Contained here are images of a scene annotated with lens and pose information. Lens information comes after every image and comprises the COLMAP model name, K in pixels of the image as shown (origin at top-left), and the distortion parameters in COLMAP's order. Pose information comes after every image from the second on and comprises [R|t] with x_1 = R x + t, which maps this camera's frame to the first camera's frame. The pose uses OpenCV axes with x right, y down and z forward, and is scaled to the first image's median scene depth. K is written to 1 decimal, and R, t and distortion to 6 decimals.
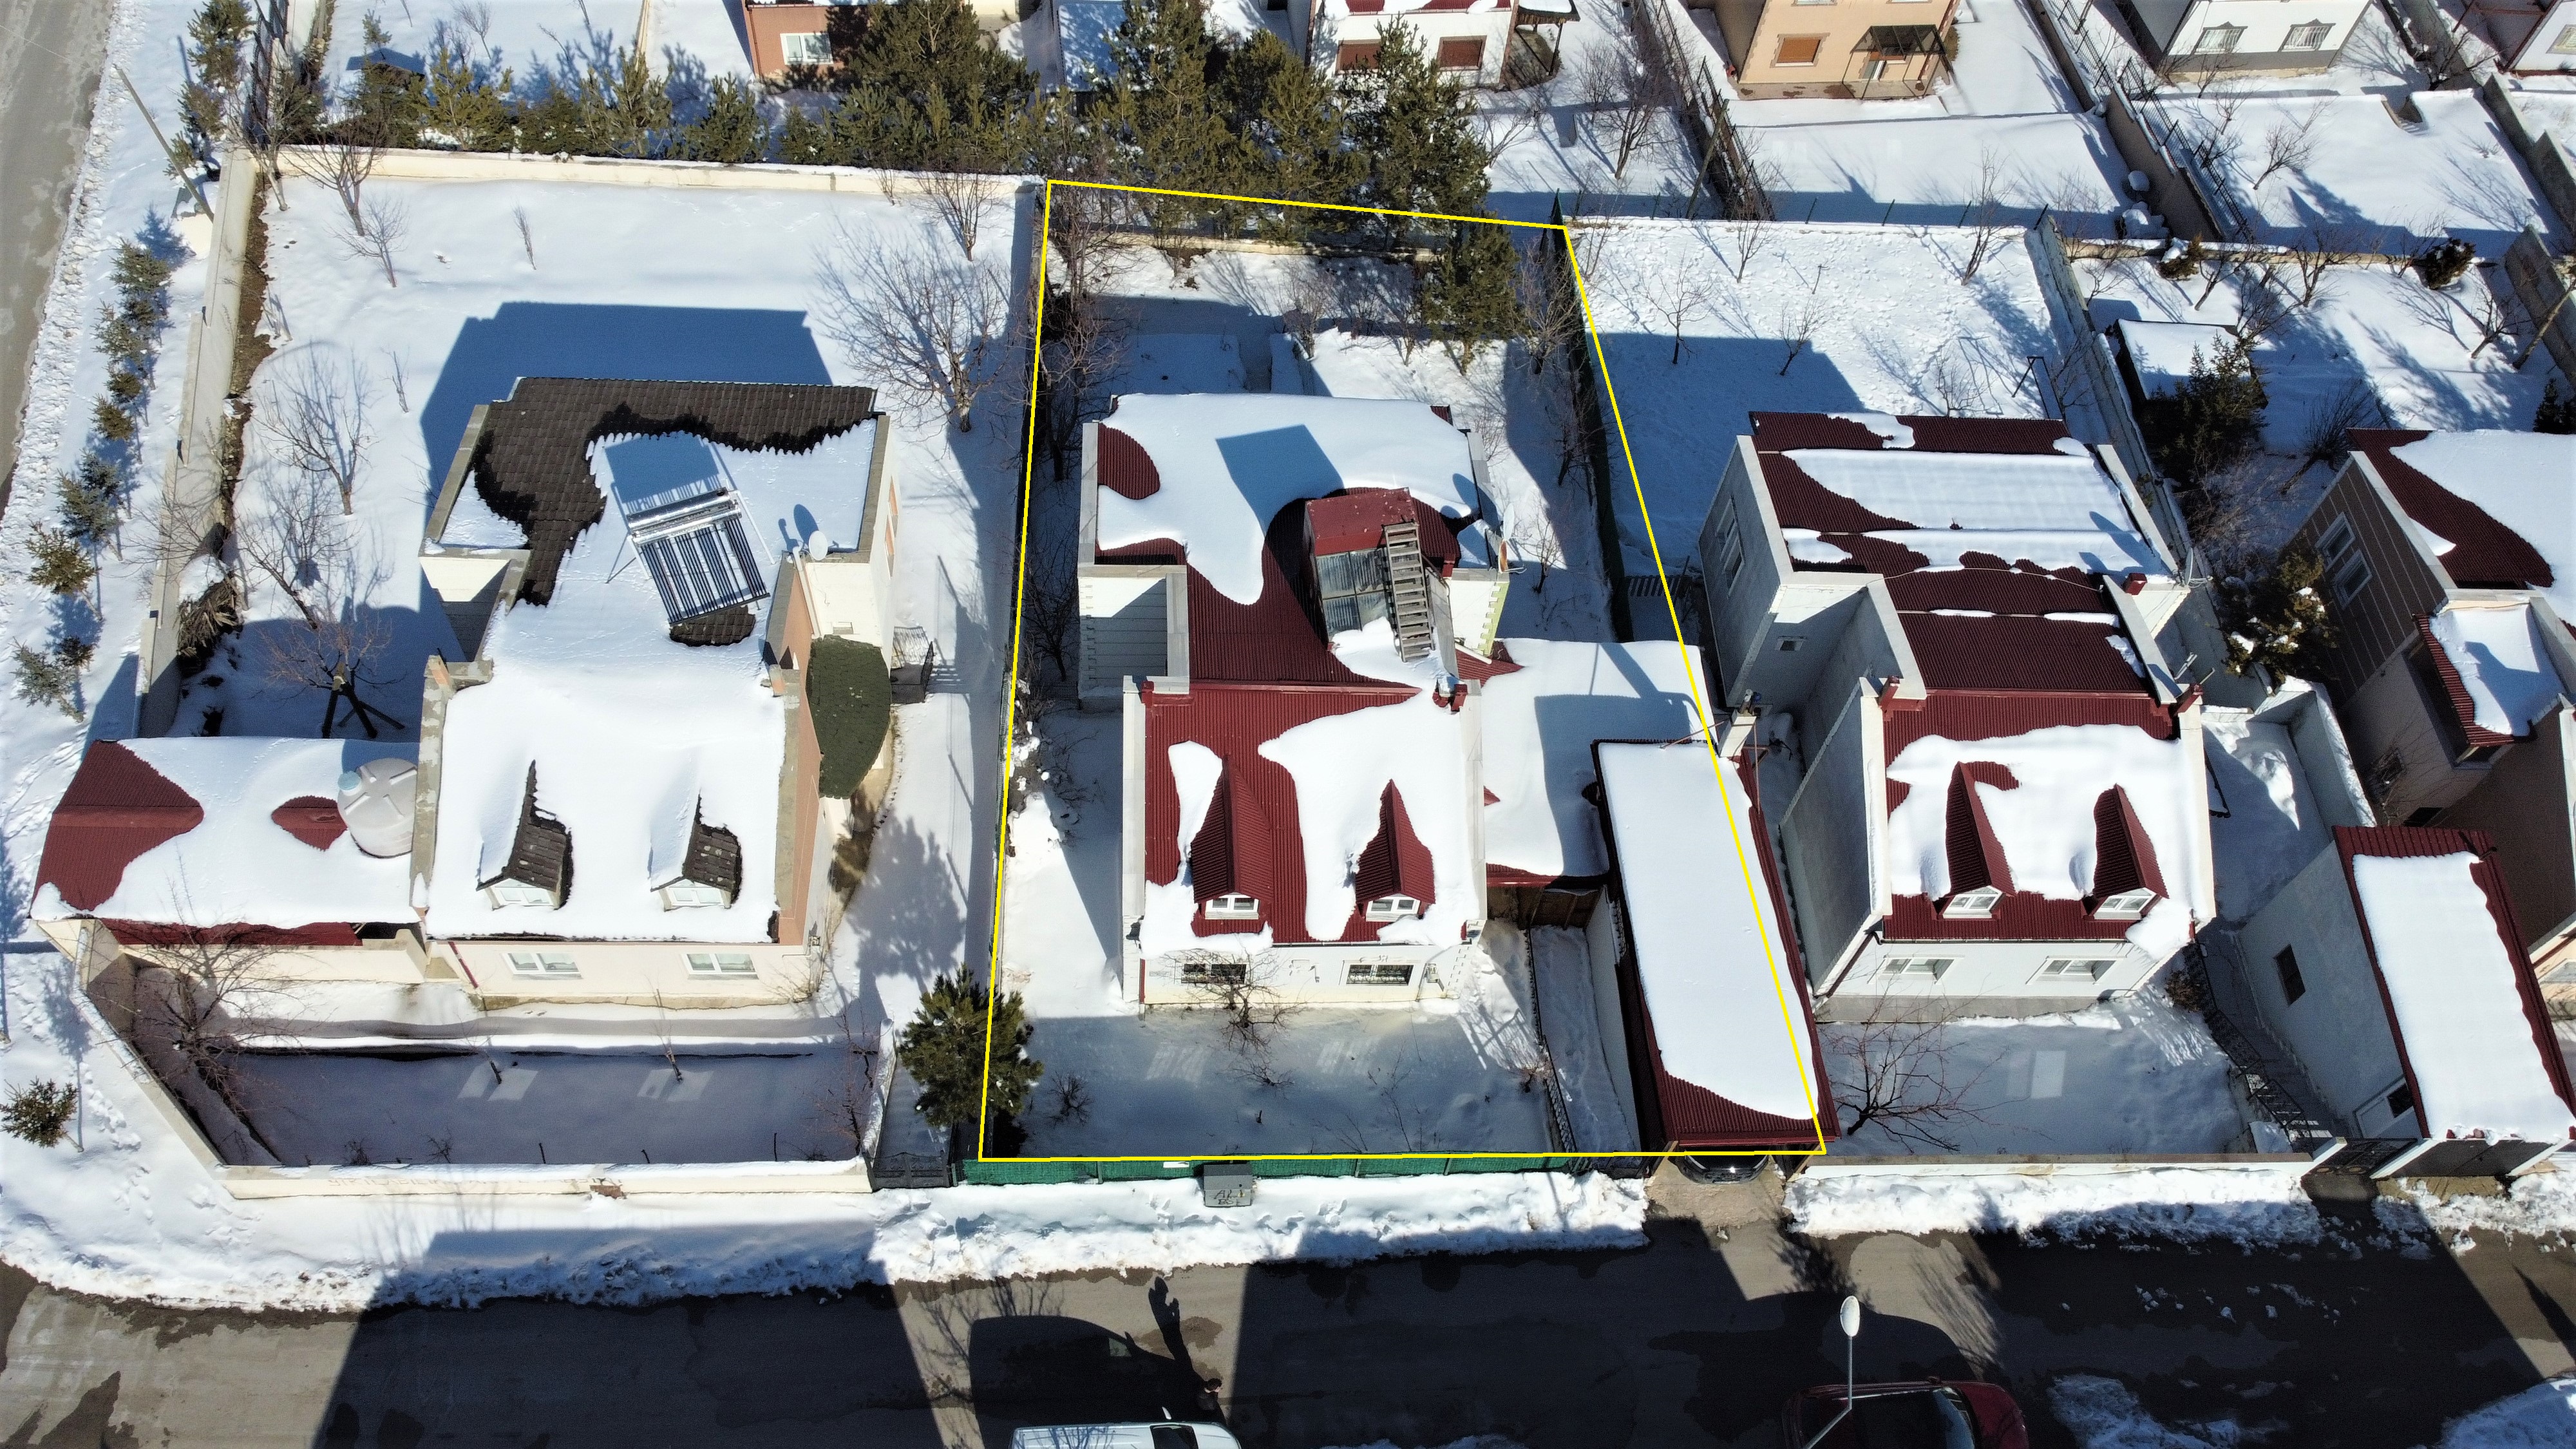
lens RADIAL K [[1905.9, 0, 1286.6], [0, 1905.9, 718.1], [0, 0, 1]] dist [-0.007685, 0.005053]
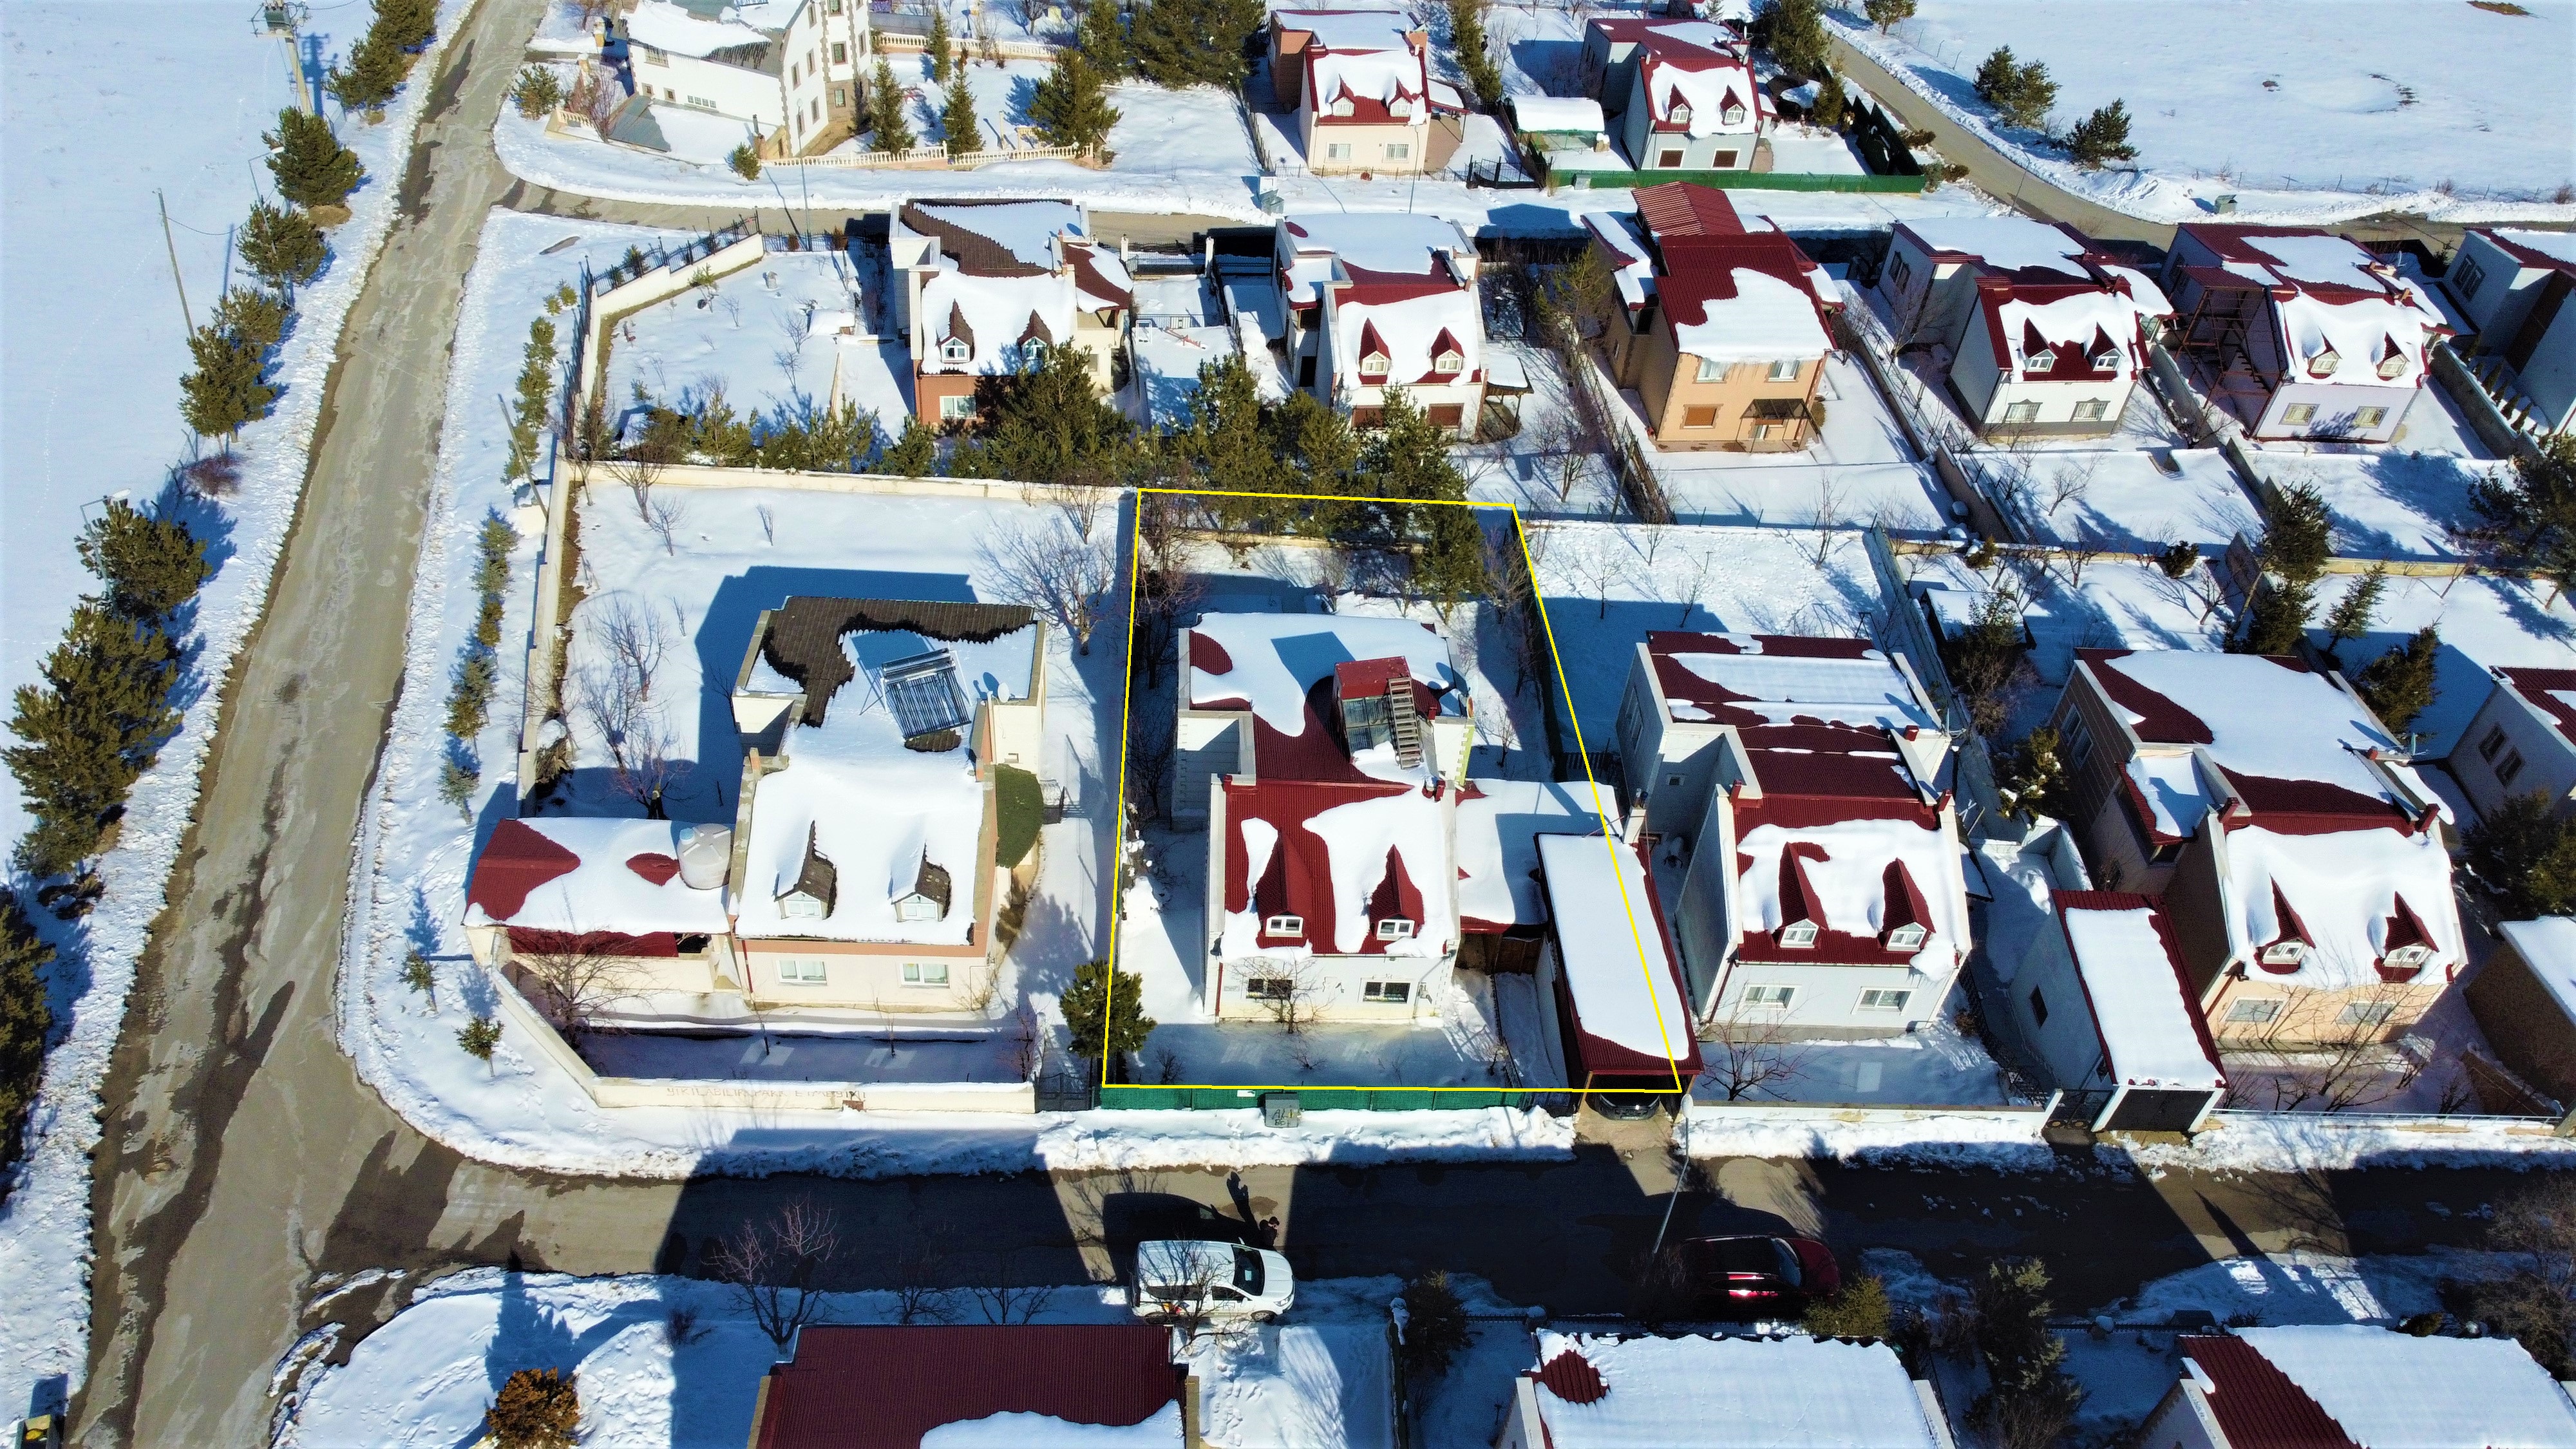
lens RADIAL K [[1905.9, 0, 1288.1], [0, 1905.9, 727.8], [0, 0, 1]] dist [-0.007685, 0.005053]
pose [[0.999980, 0.005294, -0.003574, -0.019308], [-0.005928, 0.977475, -0.210969, 0.229808], [0.002376, 0.210986, 0.977486, -0.404156]]
